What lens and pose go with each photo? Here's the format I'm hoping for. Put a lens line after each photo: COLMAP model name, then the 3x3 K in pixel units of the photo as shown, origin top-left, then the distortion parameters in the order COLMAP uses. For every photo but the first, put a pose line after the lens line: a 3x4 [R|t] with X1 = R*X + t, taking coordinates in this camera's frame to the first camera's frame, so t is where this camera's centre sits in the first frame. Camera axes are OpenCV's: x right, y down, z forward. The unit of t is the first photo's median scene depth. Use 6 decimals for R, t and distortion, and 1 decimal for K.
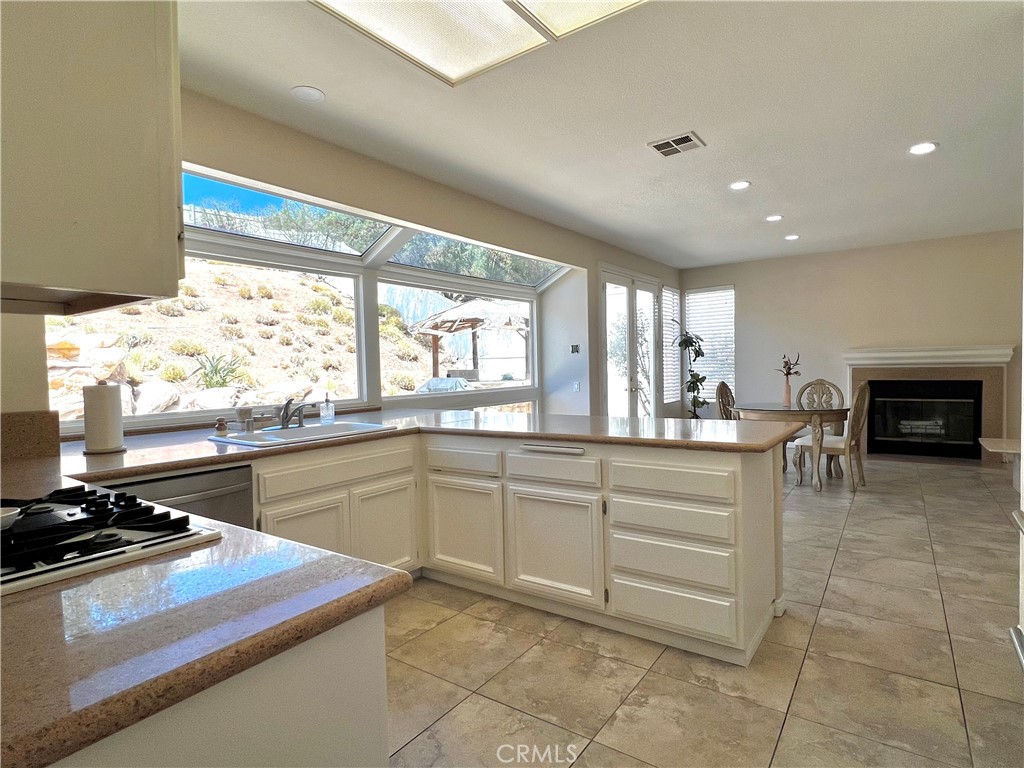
lens RADIAL K [[542.9, 0, 512.0], [0, 542.9, 384.0], [0, 0, 1]] dist [-0.002489, -0.000505]
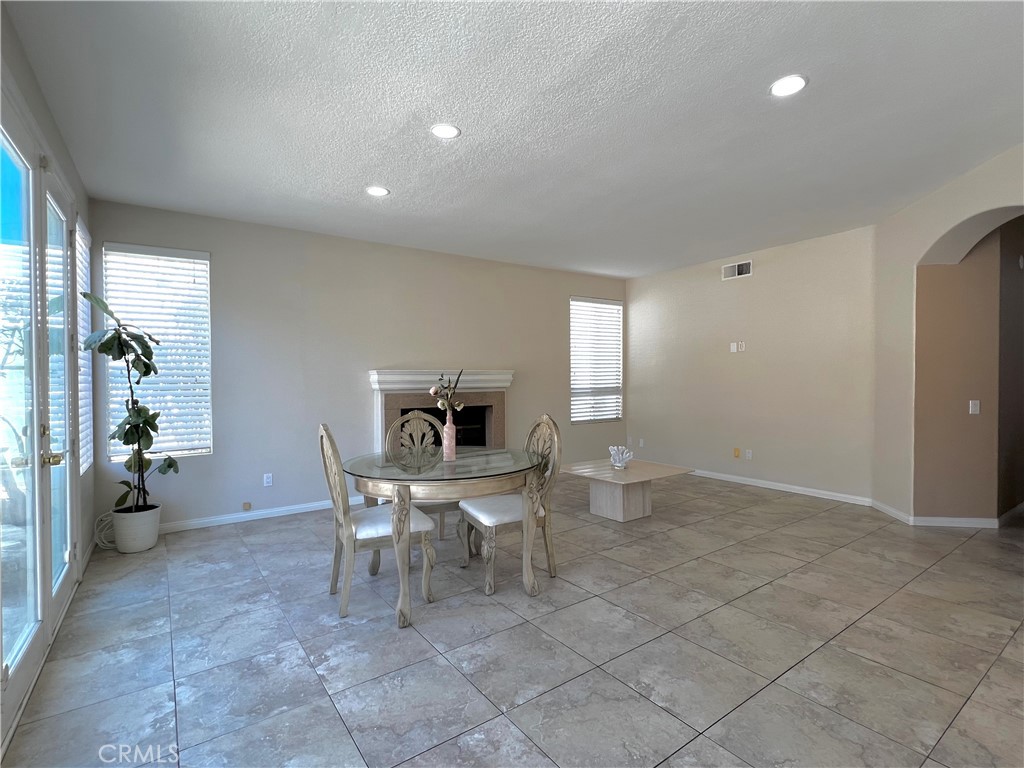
lens RADIAL K [[495.6, 0, 506.7], [0, 495.6, 384.4], [0, 0, 1]] dist [-0.000881, -0.000229]
pose [[0.329839, 0.006257, 0.944016, 0.029272], [0.034608, 0.999226, -0.018716, -0.044898], [-0.943403, 0.038844, 0.329367, 1.143544]]
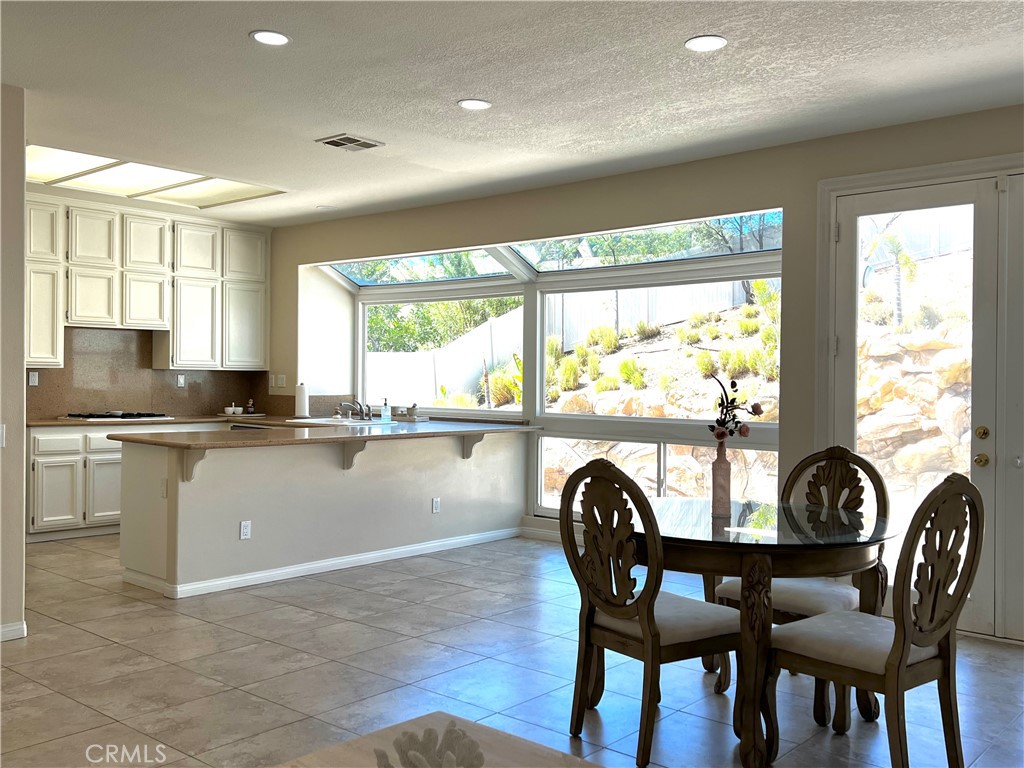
lens RADIAL K [[948.0, 0, 512.0], [0, 948.0, 384.0], [0, 0, 1]] dist [0.108378, -0.208356]
pose [[-0.096868, 0.028318, -0.994894, 1.778770], [-0.037287, 0.998790, 0.032060, -0.098224], [0.994599, 0.040202, -0.095695, 1.374050]]
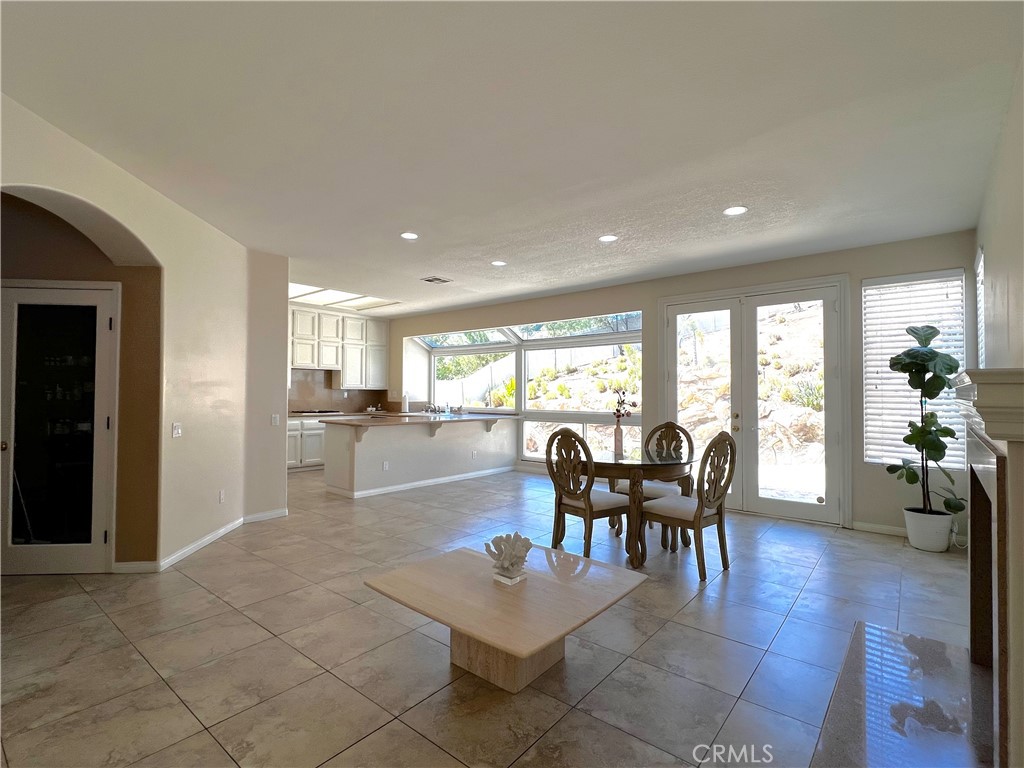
lens RADIAL K [[495.6, 0, 506.7], [0, 495.6, 384.4], [0, 0, 1]] dist [-0.000881, -0.000229]
pose [[-0.077708, 0.003428, -0.996970, 1.910453], [-0.032542, 0.999453, 0.005973, -0.092756], [0.996445, 0.032908, -0.077553, 1.330720]]
